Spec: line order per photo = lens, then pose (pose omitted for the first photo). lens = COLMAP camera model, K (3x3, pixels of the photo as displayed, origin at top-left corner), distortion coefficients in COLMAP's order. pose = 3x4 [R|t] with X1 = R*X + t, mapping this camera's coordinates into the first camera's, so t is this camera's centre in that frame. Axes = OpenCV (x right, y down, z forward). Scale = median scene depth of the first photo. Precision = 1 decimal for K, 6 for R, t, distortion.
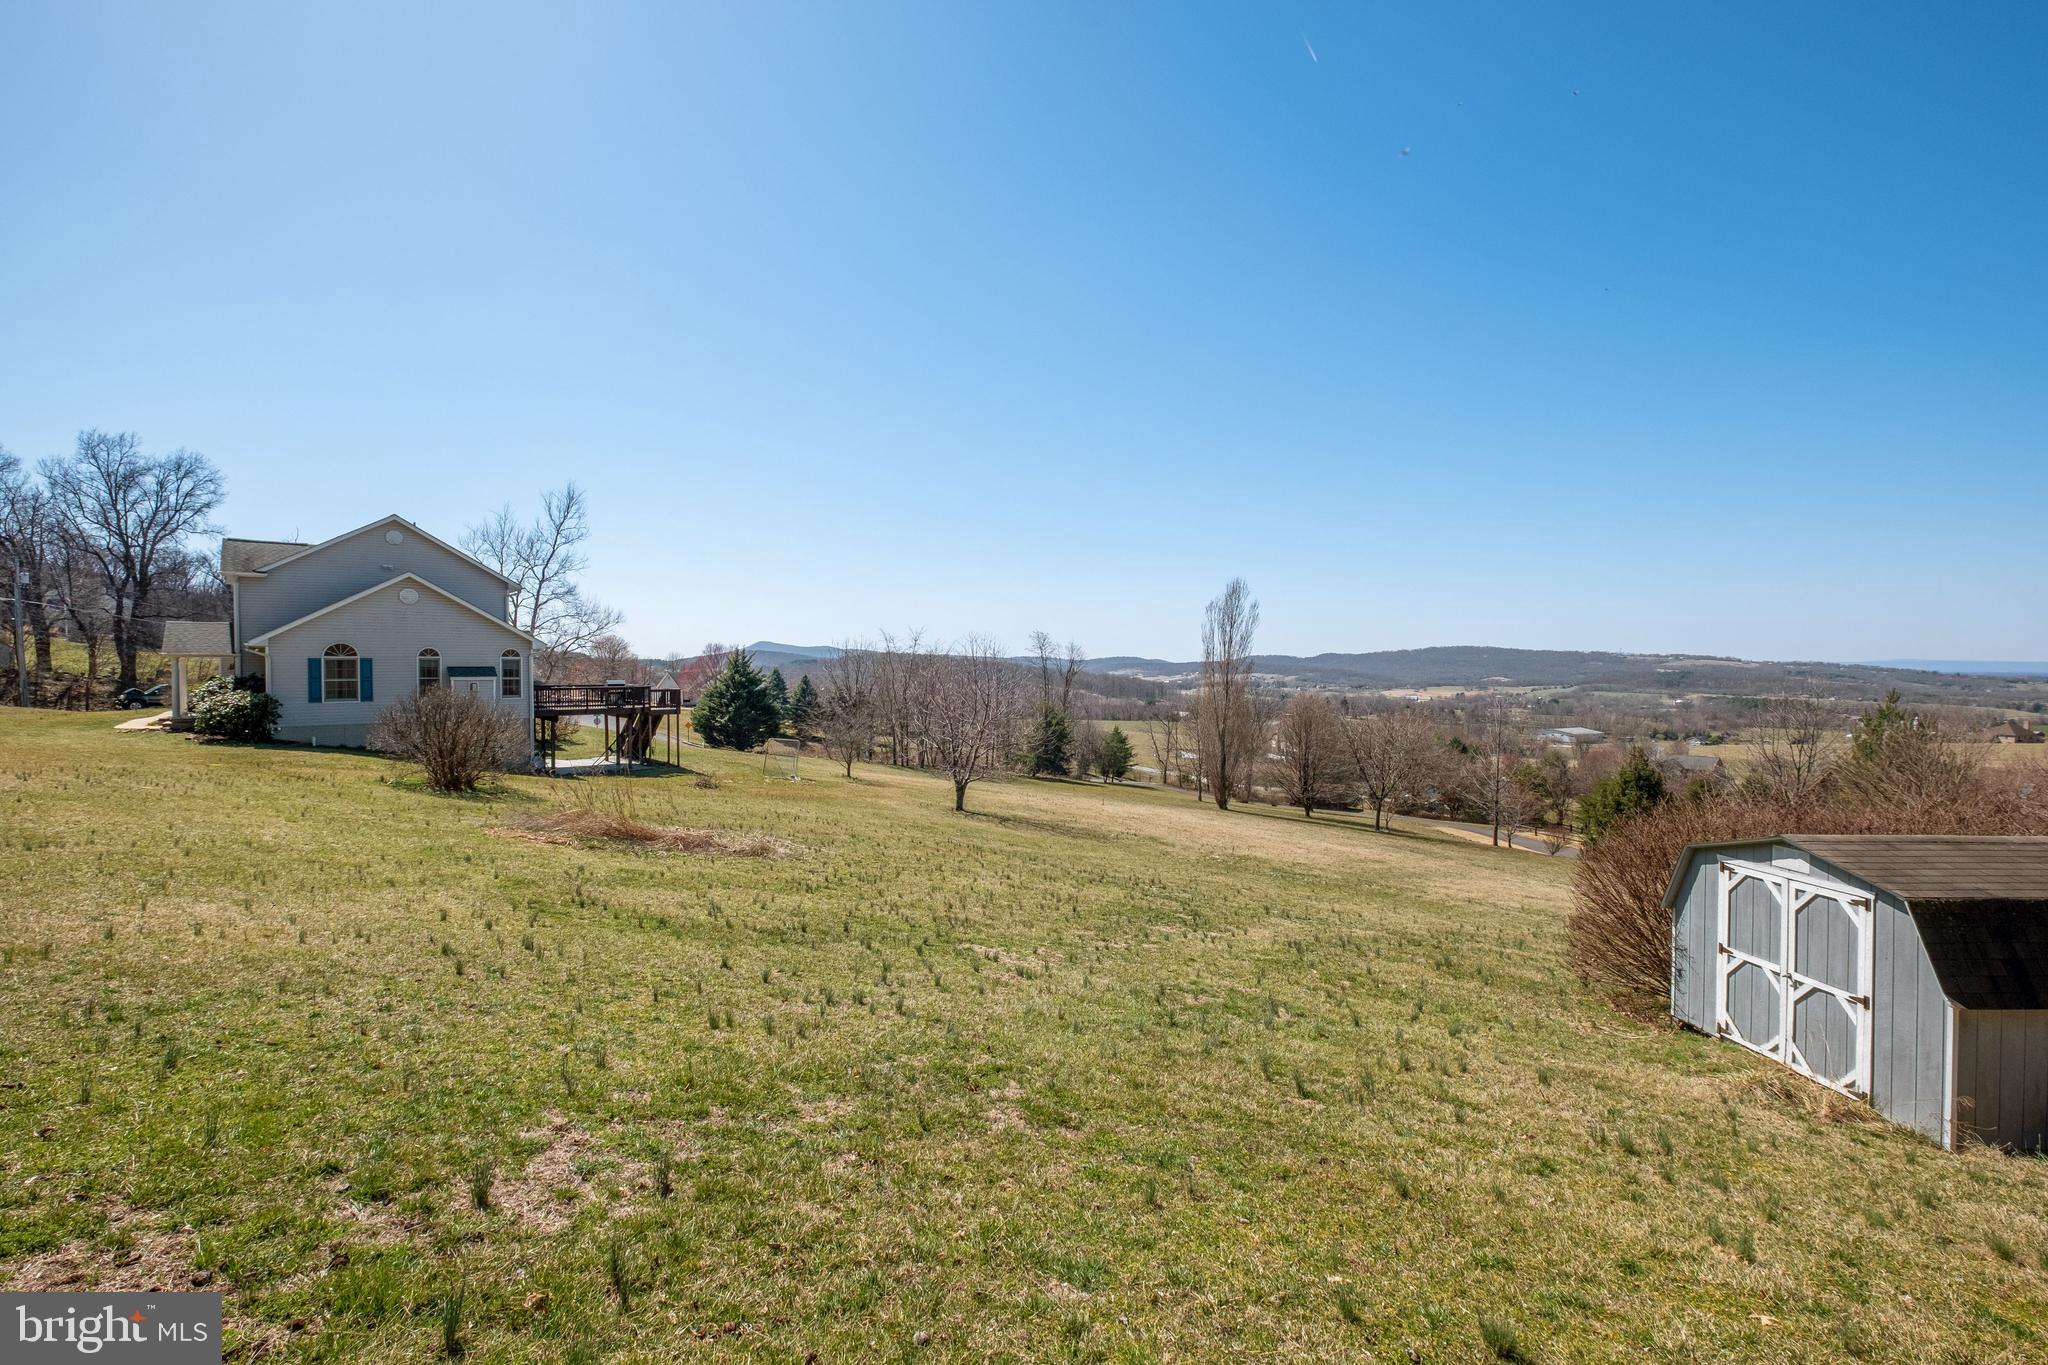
lens RADIAL K [[894.5, 0, 1036.2], [0, 894.5, 681.2], [0, 0, 1]] dist [-0.003577, -0.000920]
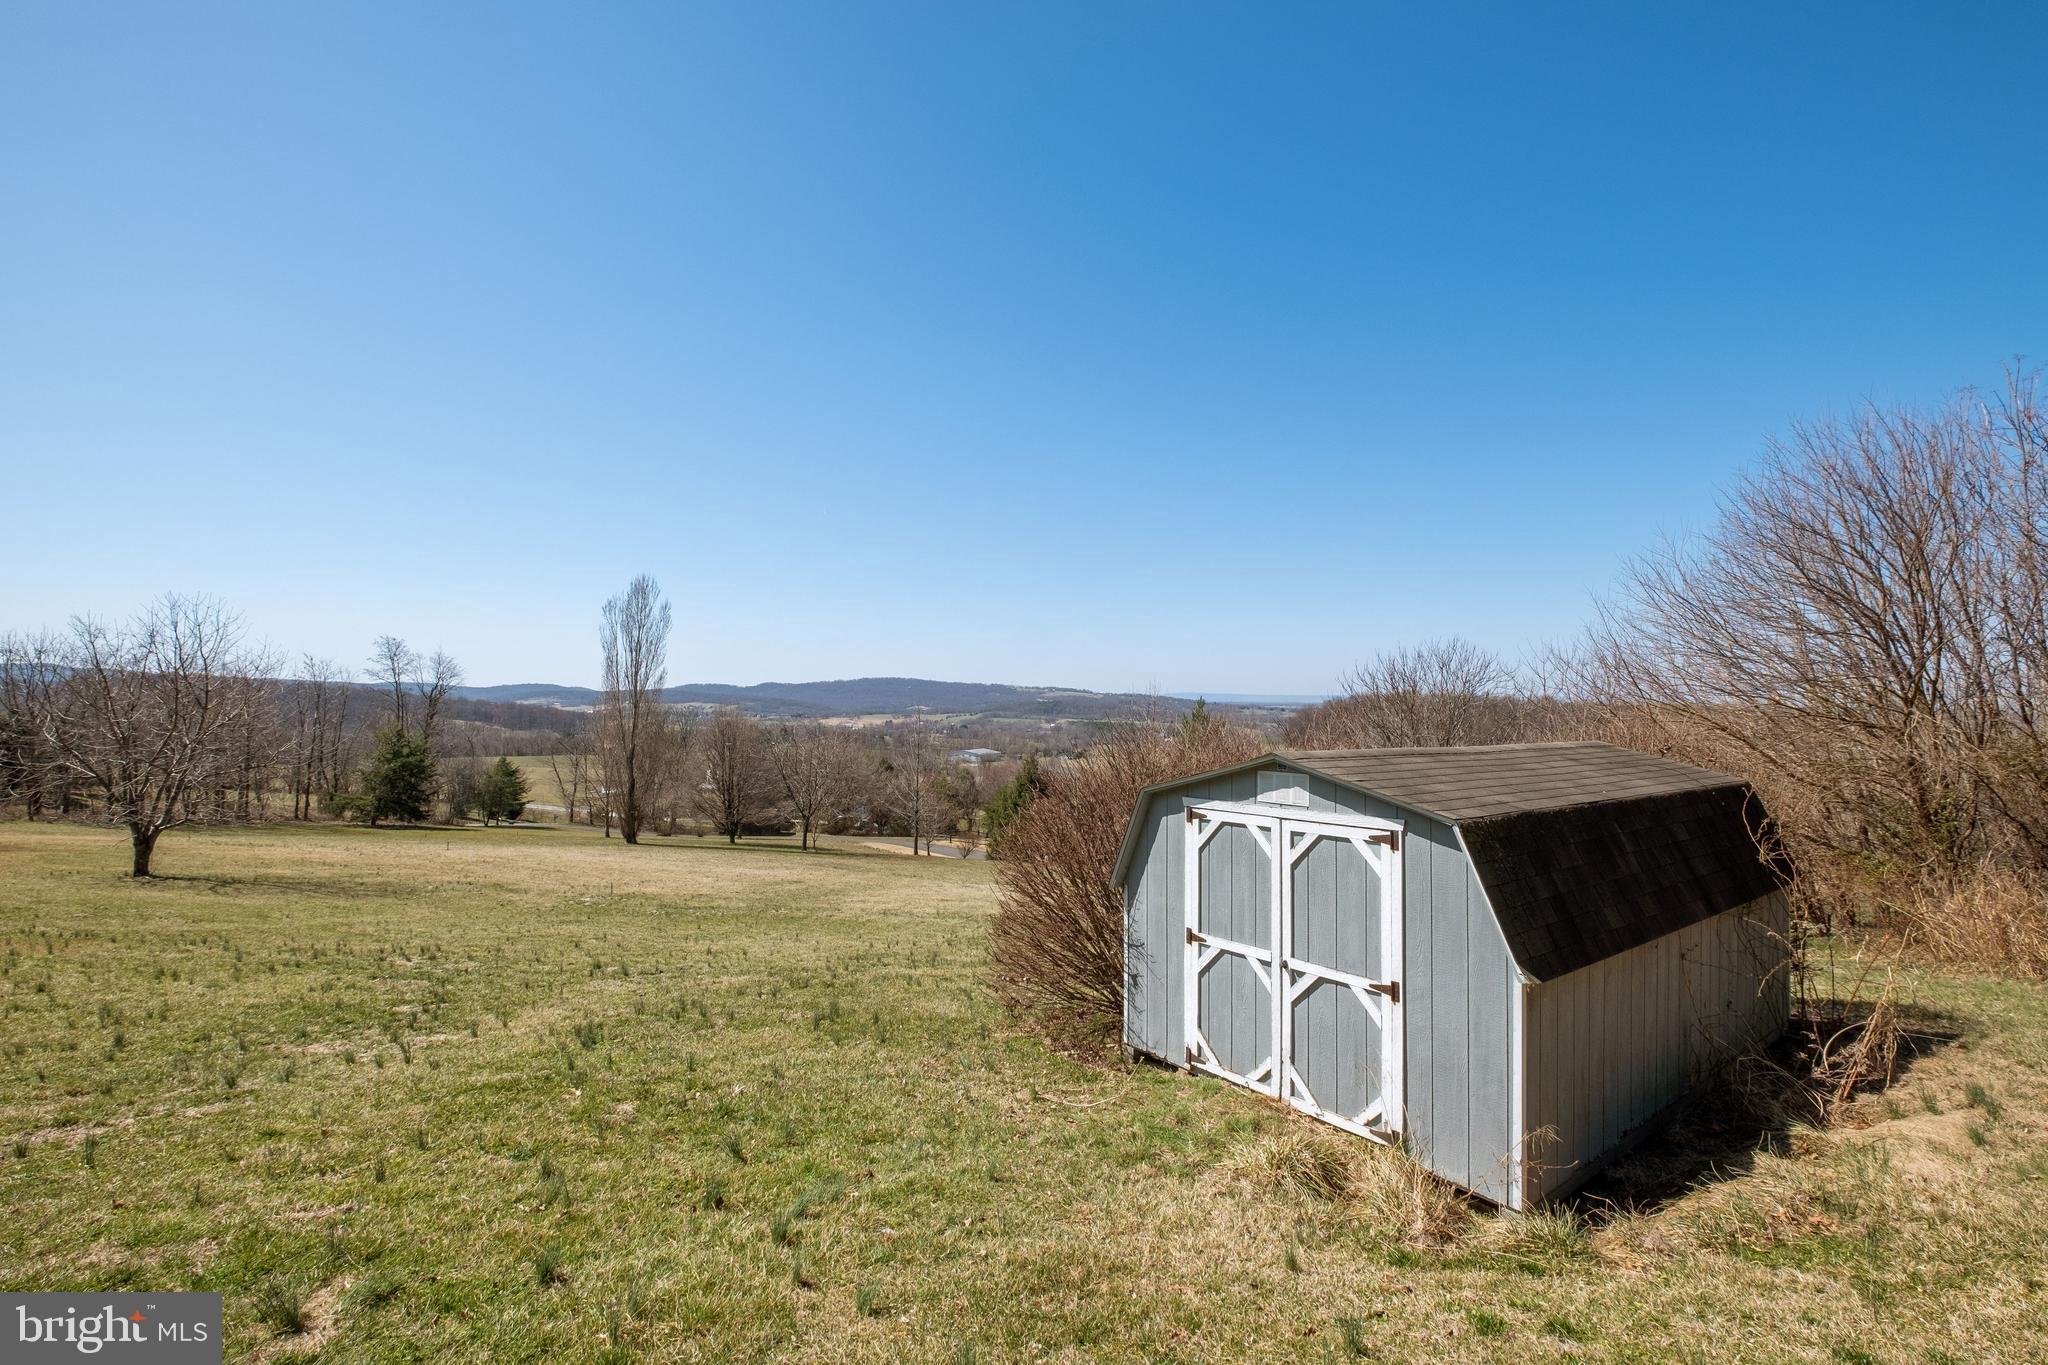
lens RADIAL K [[894.5, 0, 1036.2], [0, 894.5, 681.2], [0, 0, 1]] dist [-0.003577, -0.000920]
pose [[0.821895, 0.011684, 0.569520, 0.274381], [0.007433, 0.999485, -0.031233, 0.122771], [-0.569591, 0.029903, 0.821384, 0.487911]]
